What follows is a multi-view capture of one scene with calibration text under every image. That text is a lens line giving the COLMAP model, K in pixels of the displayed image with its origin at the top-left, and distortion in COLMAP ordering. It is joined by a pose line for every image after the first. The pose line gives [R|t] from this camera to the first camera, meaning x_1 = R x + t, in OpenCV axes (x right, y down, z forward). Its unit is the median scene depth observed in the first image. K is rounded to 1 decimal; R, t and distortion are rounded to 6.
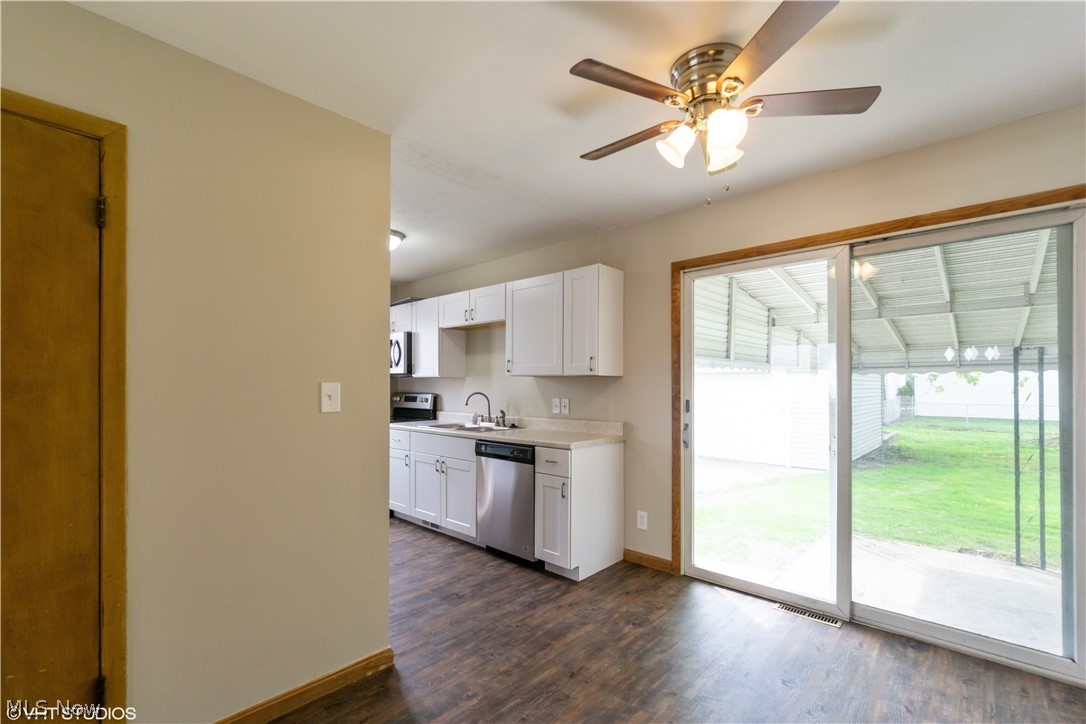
lens RADIAL K [[473.4, 0, 539.8], [0, 473.4, 387.5], [0, 0, 1]] dist [0.002408, 0.000275]
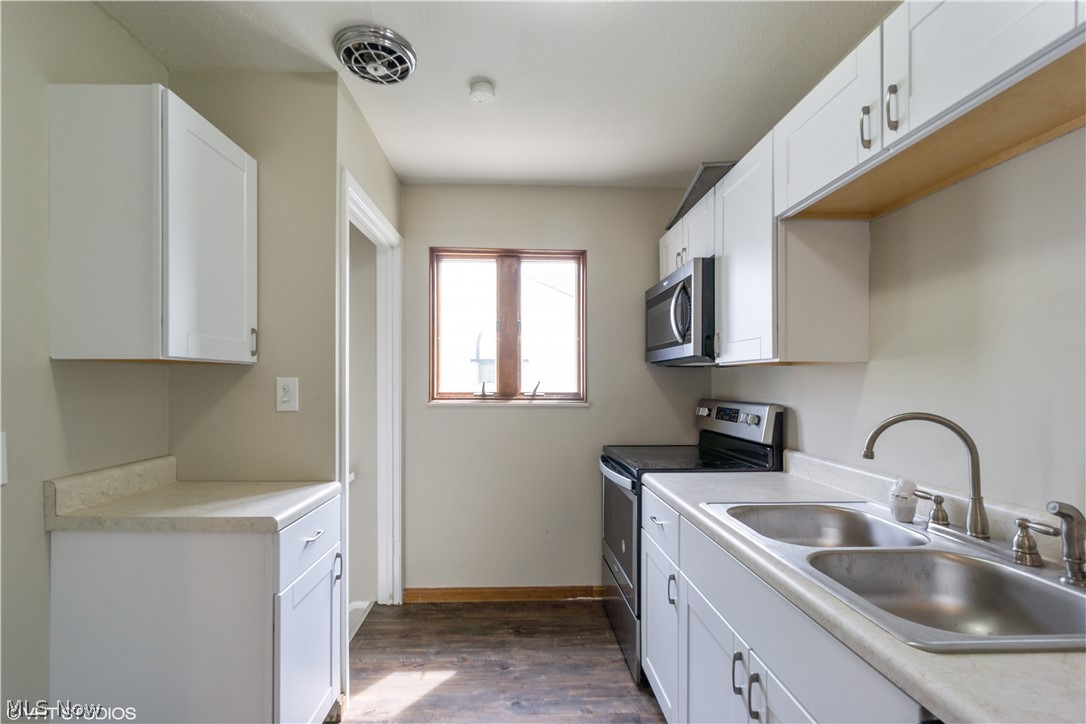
lens RADIAL K [[478.8, 0, 538.1], [0, 478.8, 379.4], [0, 0, 1]] dist [0.002819, 0.000293]
pose [[0.709595, -0.000290, -0.704610, -0.104055], [-0.008119, 0.999930, -0.008588, -0.005498], [0.704563, 0.011815, 0.709543, 0.735469]]
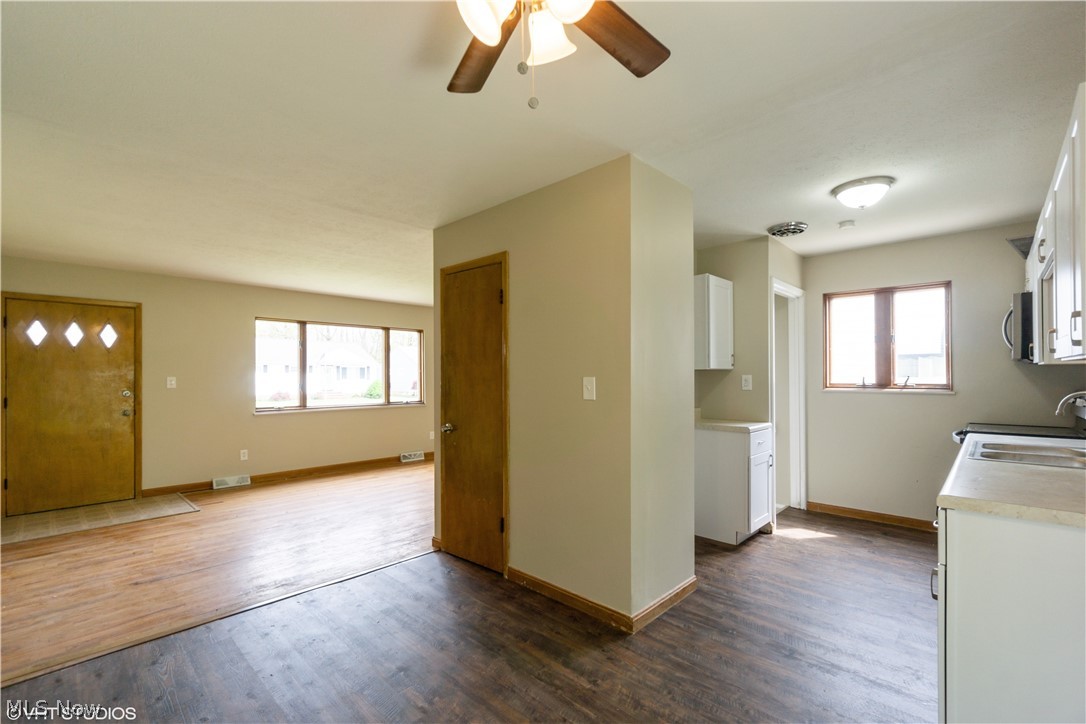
lens RADIAL K [[478.8, 0, 538.1], [0, 478.8, 379.4], [0, 0, 1]] dist [0.002819, 0.000293]
pose [[-0.016107, 0.006502, -0.999849, 0.452999], [-0.002004, 0.999977, 0.006535, -0.006435], [0.999868, 0.002109, -0.016094, 0.453924]]
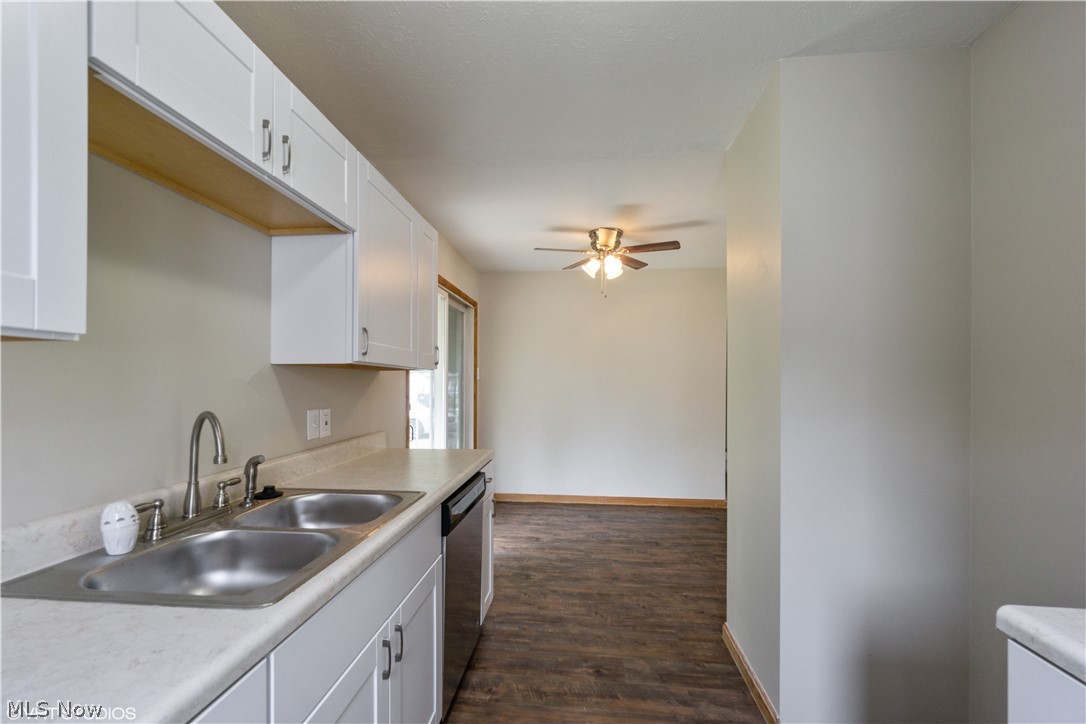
lens RADIAL K [[478.8, 0, 538.1], [0, 478.8, 379.4], [0, 0, 1]] dist [0.002819, 0.000293]
pose [[-0.604897, -0.001768, 0.796302, -0.530545], [0.002111, 0.999990, 0.003823, -0.010350], [-0.796301, 0.003993, -0.604888, 1.141421]]
